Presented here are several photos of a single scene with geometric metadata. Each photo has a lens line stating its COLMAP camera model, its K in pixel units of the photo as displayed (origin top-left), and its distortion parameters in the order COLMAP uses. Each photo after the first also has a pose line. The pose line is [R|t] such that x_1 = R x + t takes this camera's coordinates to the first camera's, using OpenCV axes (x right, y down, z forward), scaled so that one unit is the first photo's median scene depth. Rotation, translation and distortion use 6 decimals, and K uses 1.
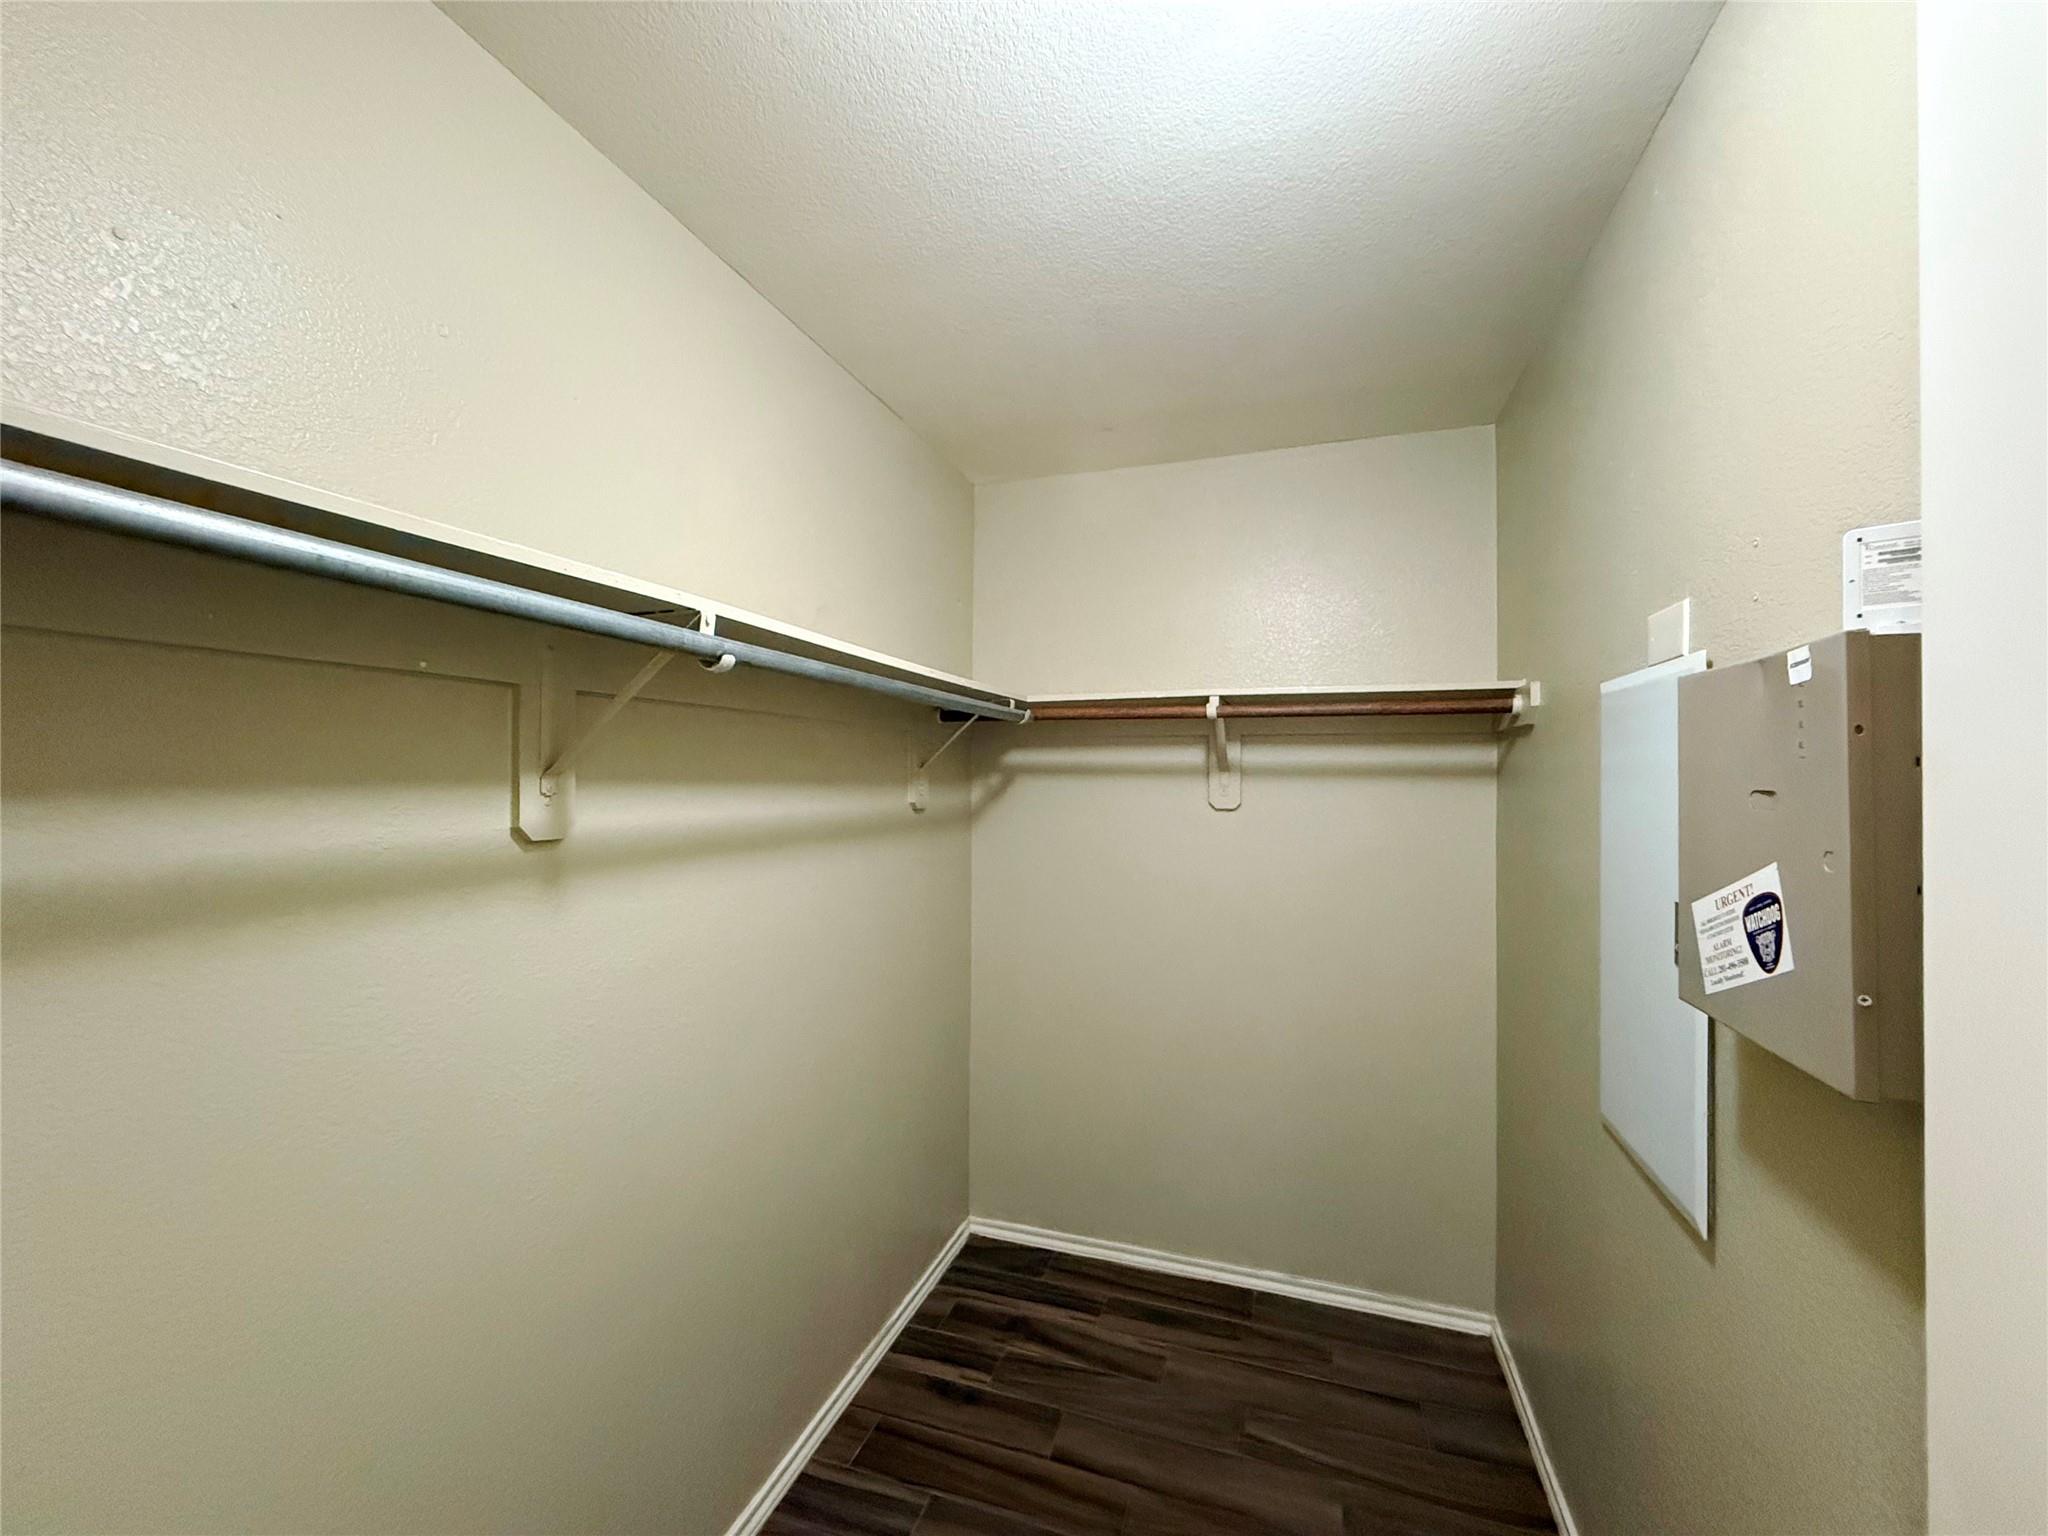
lens RADIAL K [[816.6, 0, 1027.4], [0, 816.6, 770.2], [0, 0, 1]] dist [0.000956, -0.000416]
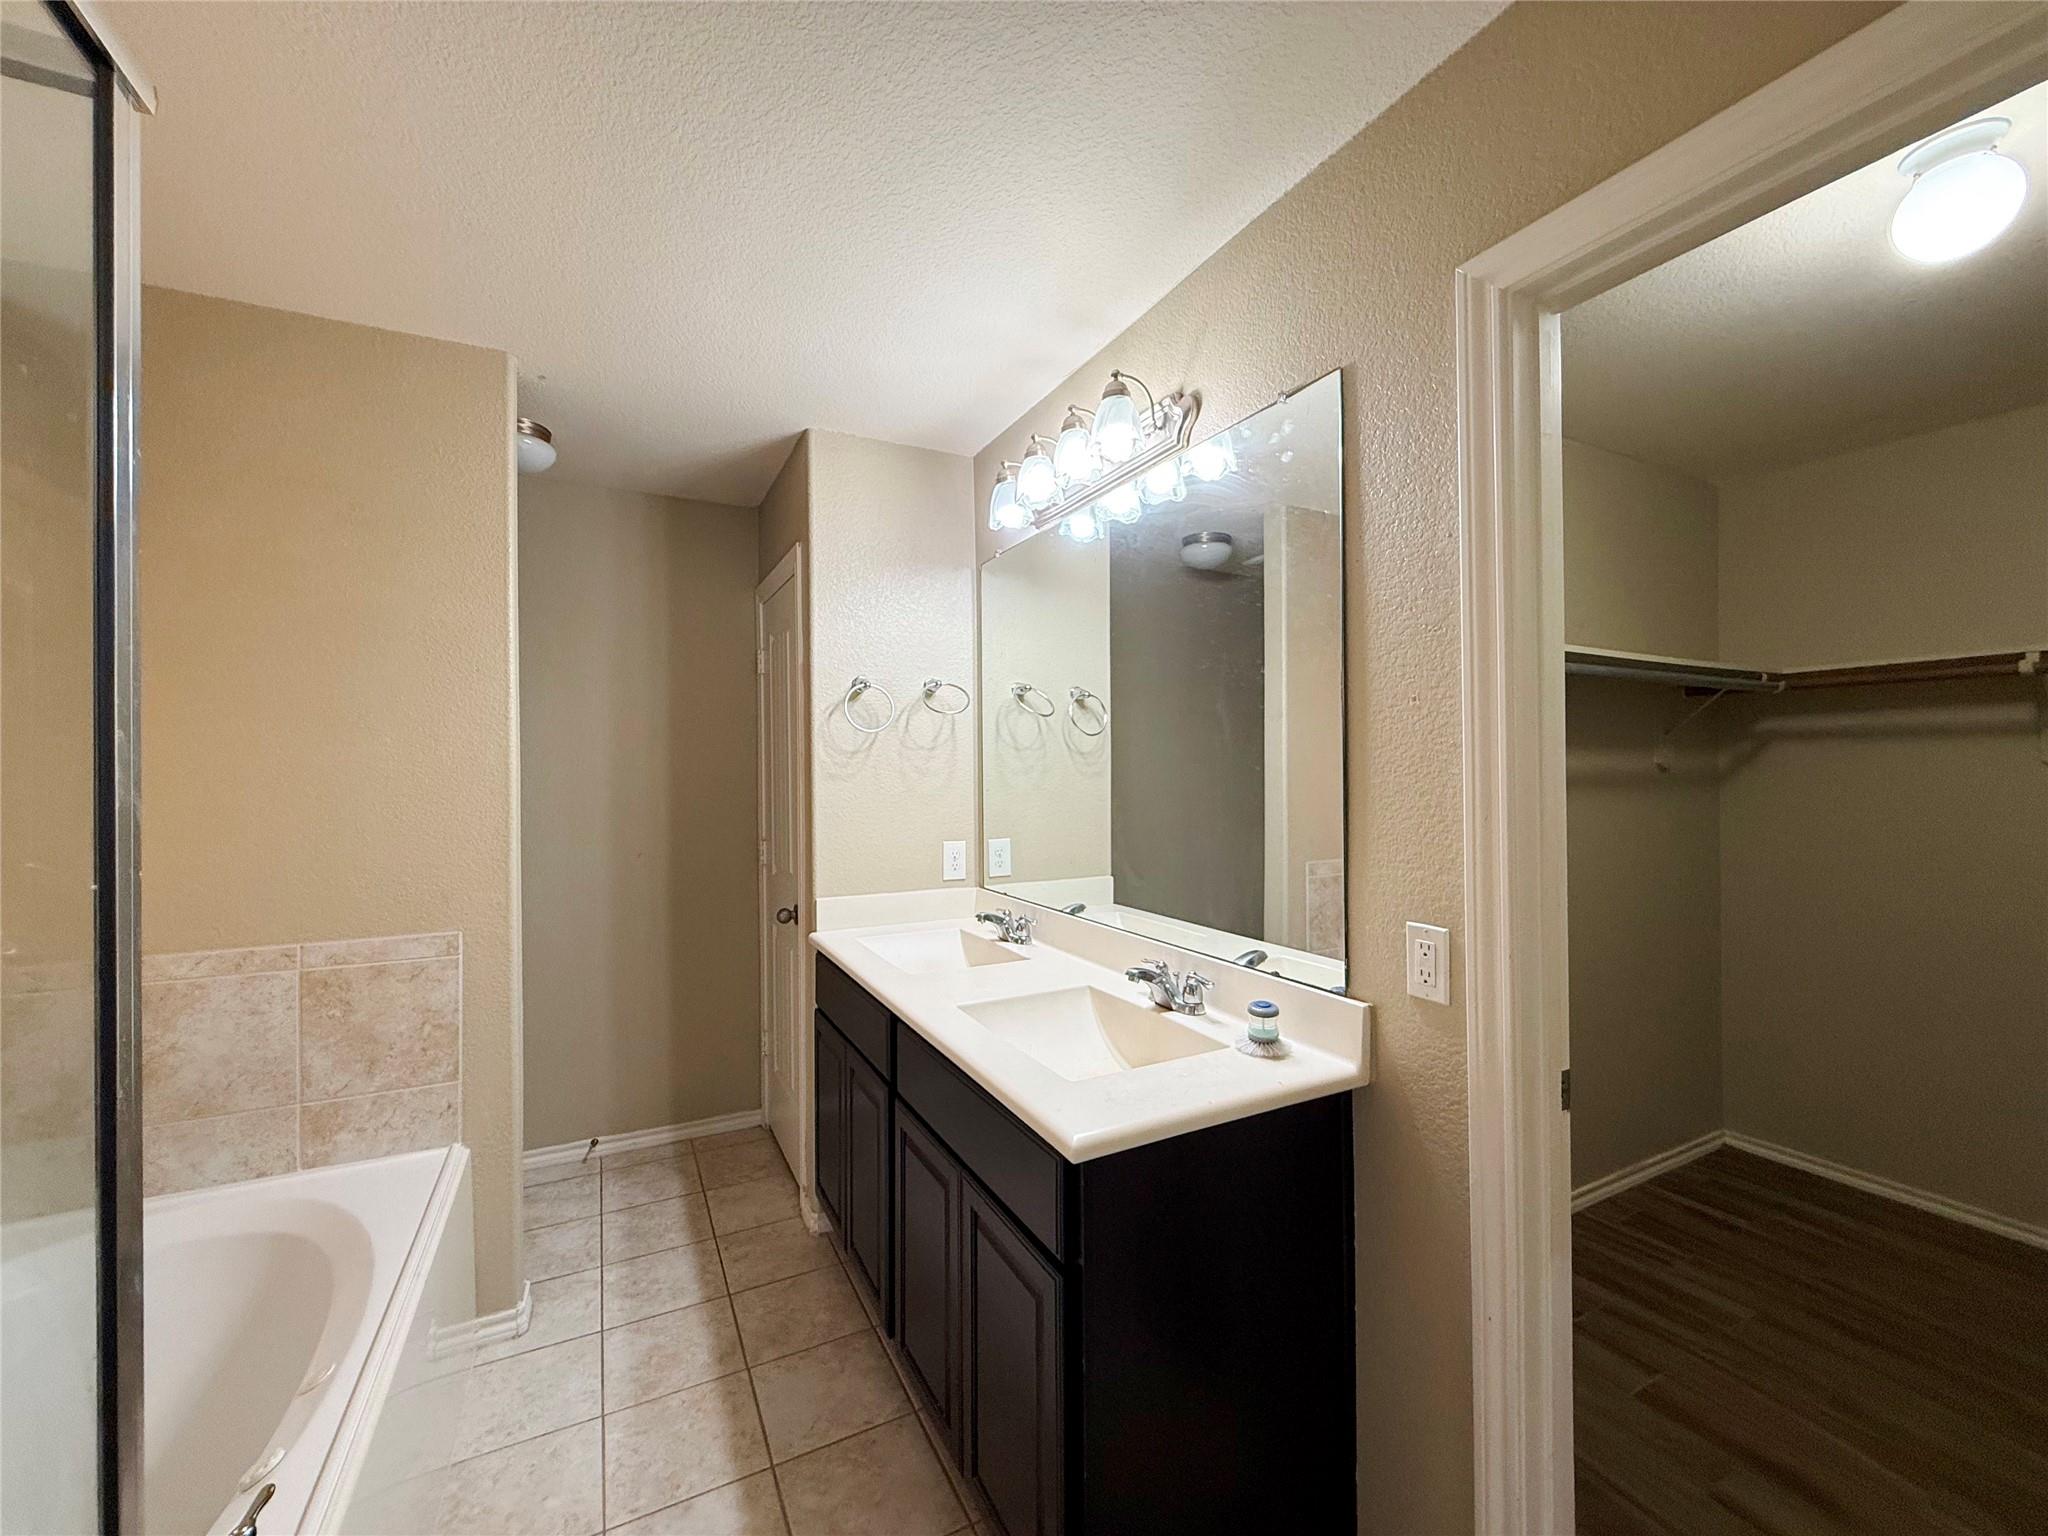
lens RADIAL K [[816.6, 0, 1023.3], [0, 816.6, 767.3], [0, 0, 1]] dist [0.000956, -0.000416]
pose [[0.724010, -0.013512, -0.689657, 0.018034], [0.016176, 0.999866, -0.002607, 0.033701], [0.689600, -0.009268, 0.724131, -0.582856]]
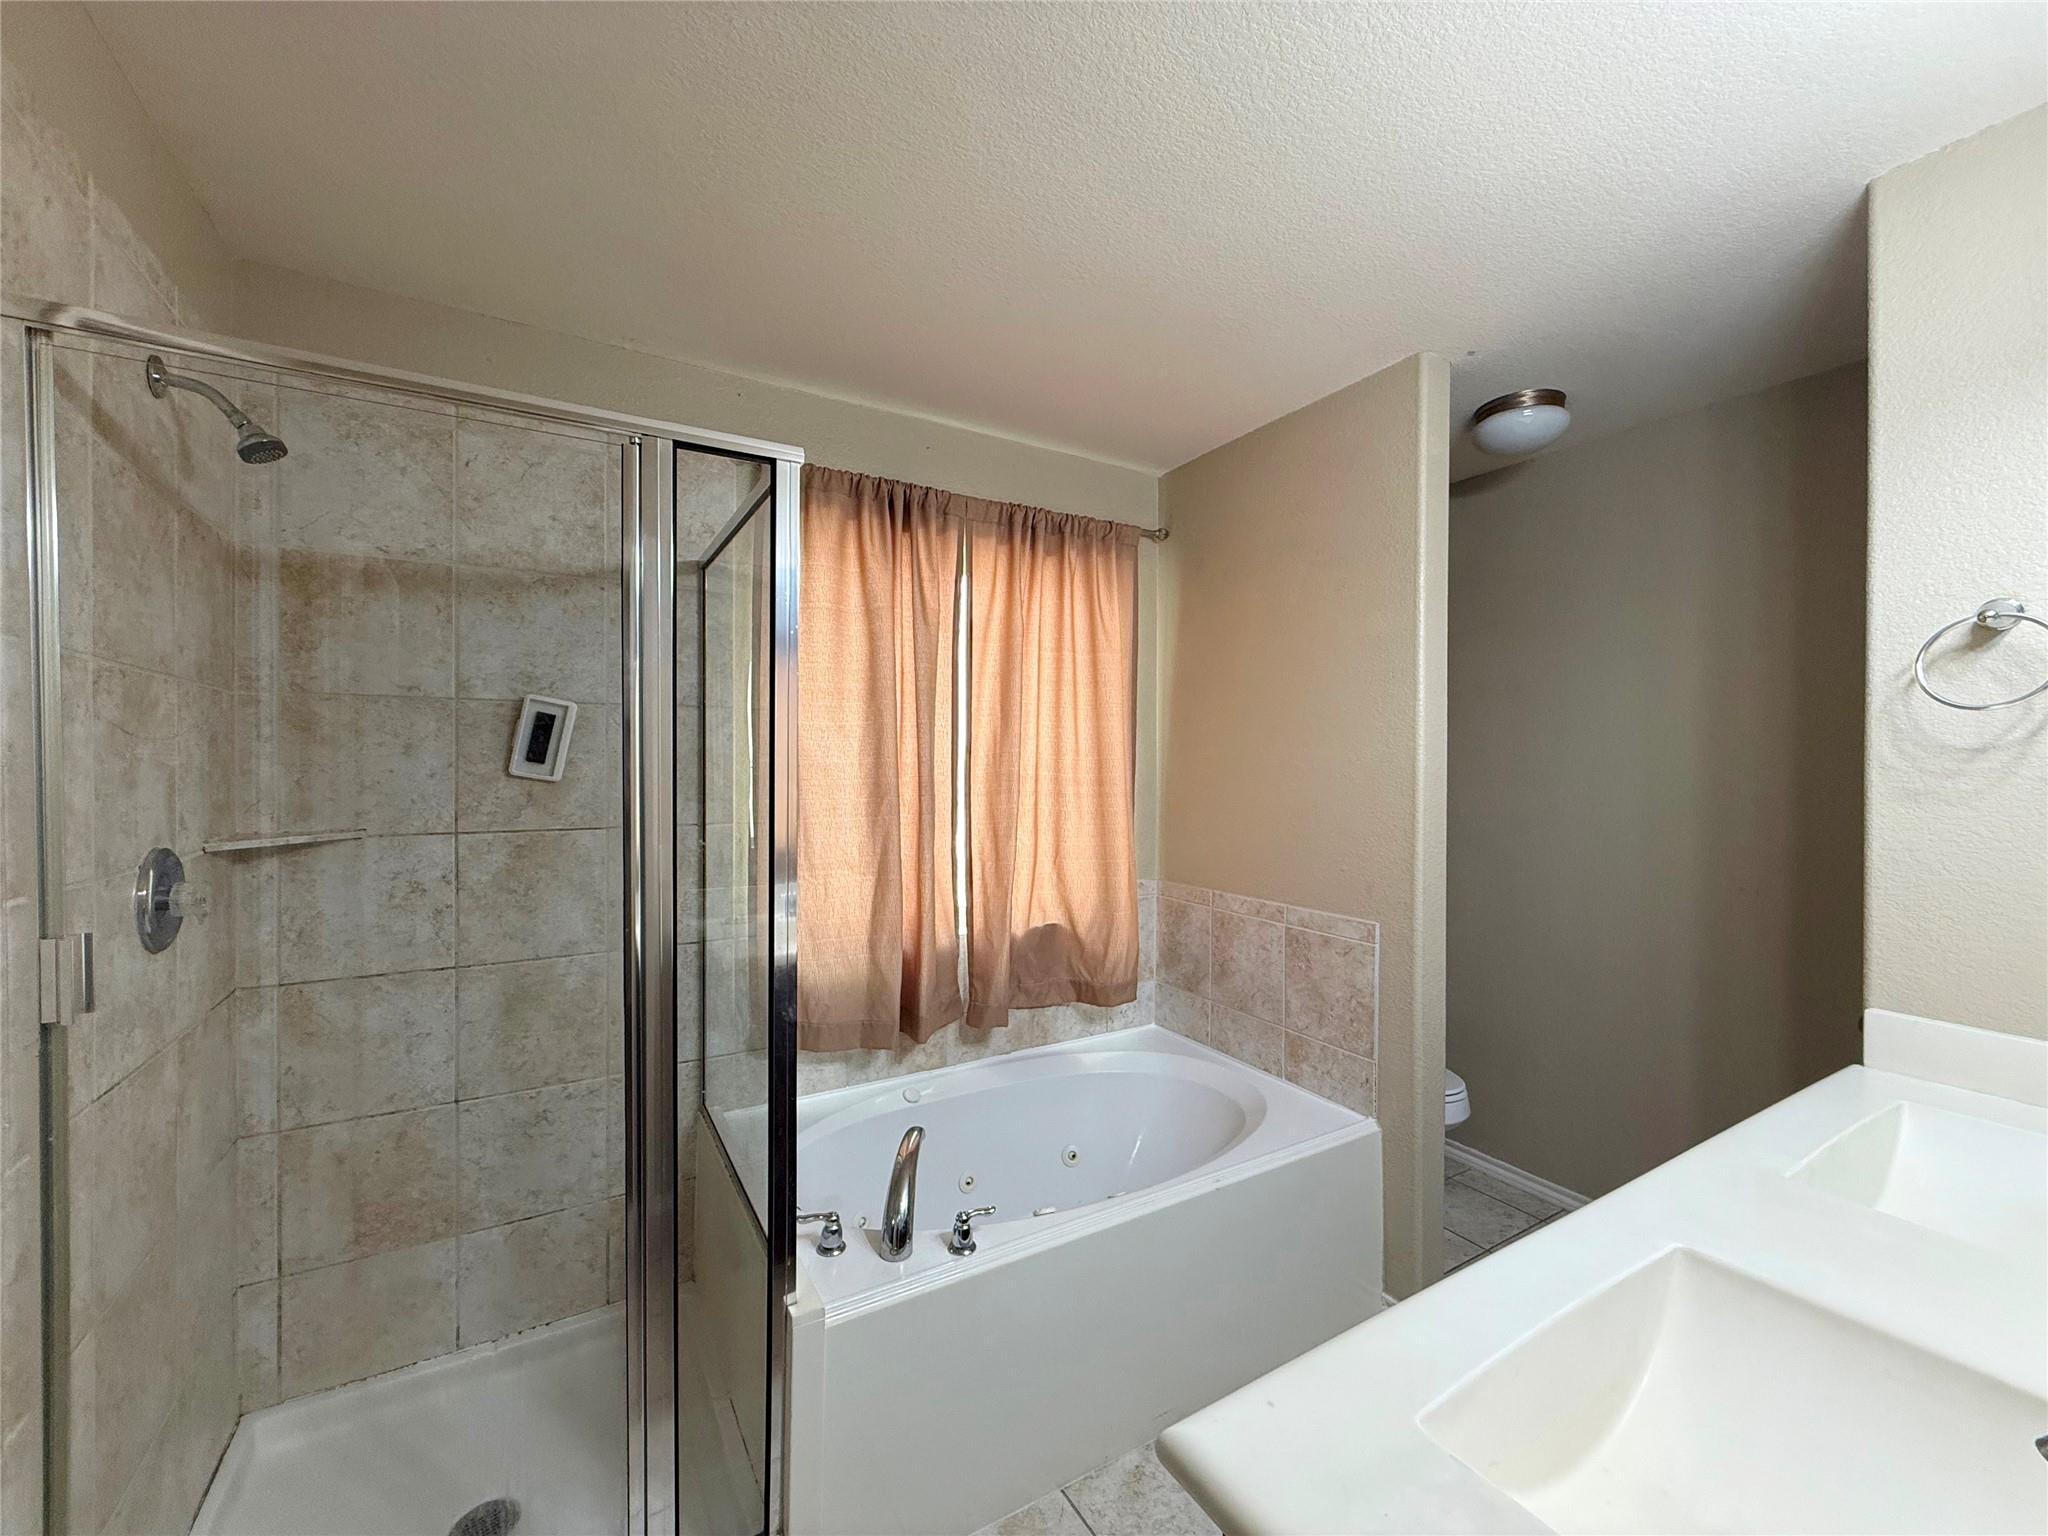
lens RADIAL K [[816.6, 0, 1024.2], [0, 816.6, 767.2], [0, 0, 1]] dist [0.000956, -0.000416]
pose [[-0.644544, -0.005657, -0.764546, -0.178273], [-0.006012, 0.999979, -0.002331, 0.003076], [0.764544, 0.003095, -0.644565, 0.969057]]
